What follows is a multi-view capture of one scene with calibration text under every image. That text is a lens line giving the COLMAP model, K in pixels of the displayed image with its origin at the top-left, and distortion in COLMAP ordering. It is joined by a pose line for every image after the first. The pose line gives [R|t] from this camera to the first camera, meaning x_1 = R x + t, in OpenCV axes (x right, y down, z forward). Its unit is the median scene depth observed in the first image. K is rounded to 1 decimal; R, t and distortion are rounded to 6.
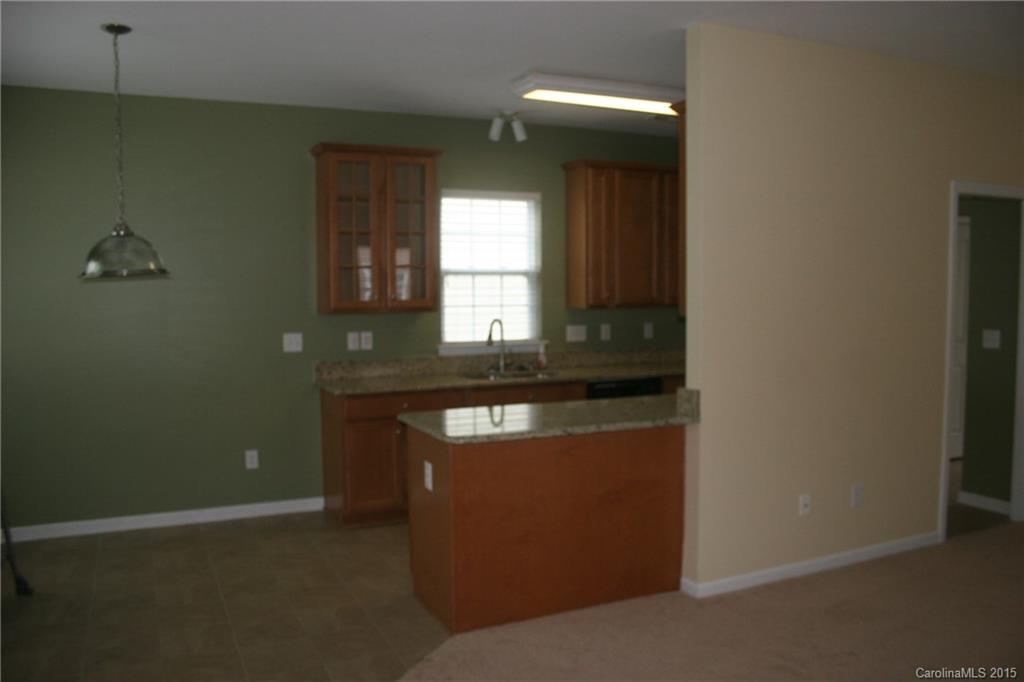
lens RADIAL K [[793.8, 0, 512.0], [0, 793.8, 341.0], [0, 0, 1]] dist [-0.209473, -0.000353]
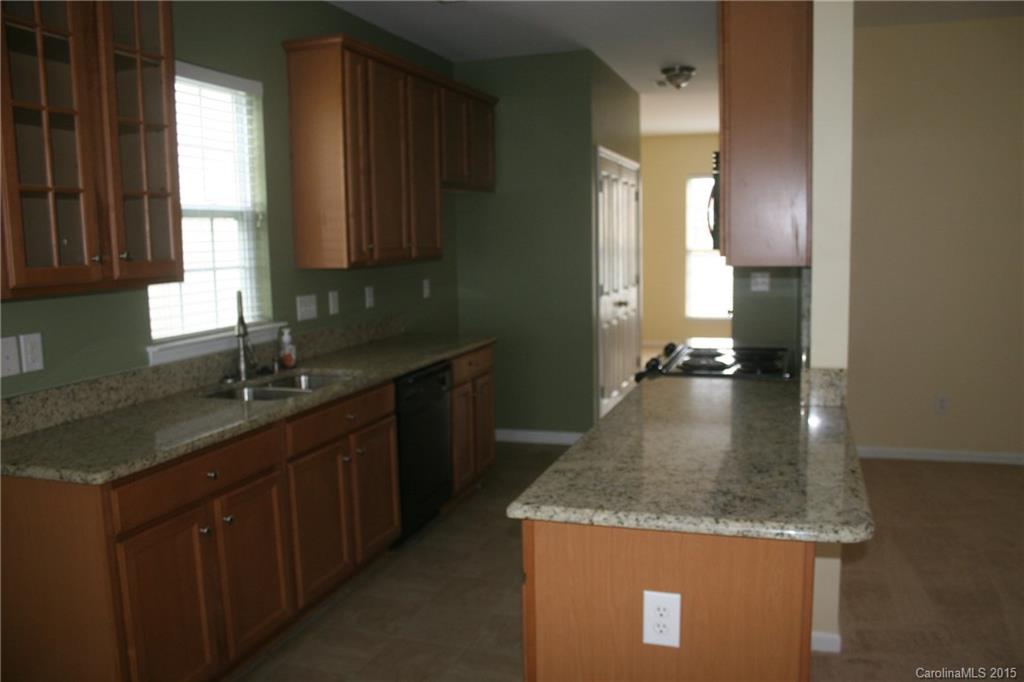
lens RADIAL K [[839.0, 0, 517.2], [0, 839.0, 346.5], [0, 0, 1]] dist [-0.162725, 0.153753]
pose [[0.679496, -0.097500, 0.727171, -0.316253], [0.052590, 0.995054, 0.084277, -0.027463], [-0.731792, -0.019024, 0.681263, 0.427988]]
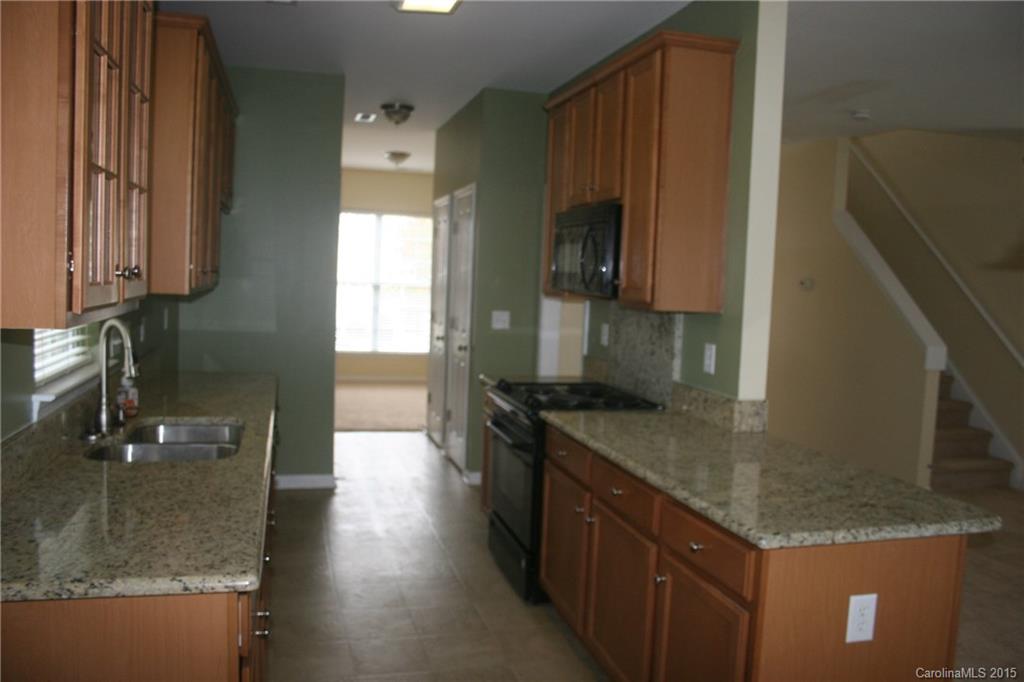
lens RADIAL K [[839.0, 0, 517.2], [0, 839.0, 346.5], [0, 0, 1]] dist [-0.162725, 0.153753]
pose [[0.155154, -0.066659, 0.985639, -0.429337], [0.010390, 0.997776, 0.065844, -0.040728], [-0.987836, 0.000025, 0.155501, 0.685884]]
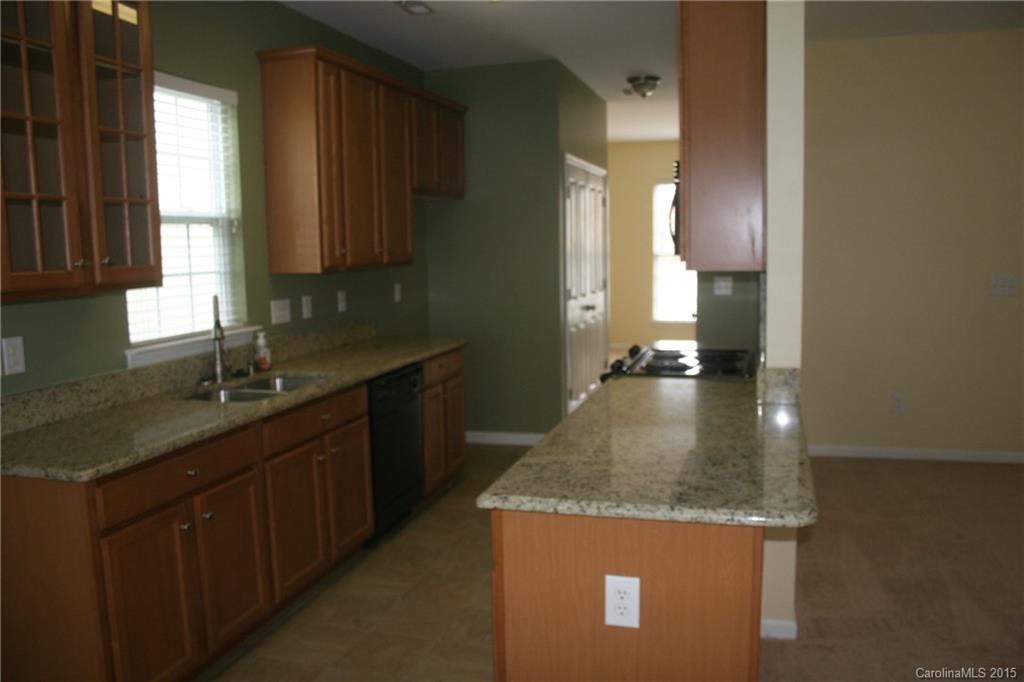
lens RADIAL K [[839.0, 0, 517.2], [0, 839.0, 346.5], [0, 0, 1]] dist [-0.162725, 0.153753]
pose [[0.652673, -0.095746, 0.751566, -0.331086], [0.052876, 0.995320, 0.080881, -0.027576], [-0.755792, -0.013049, 0.654681, 0.413465]]
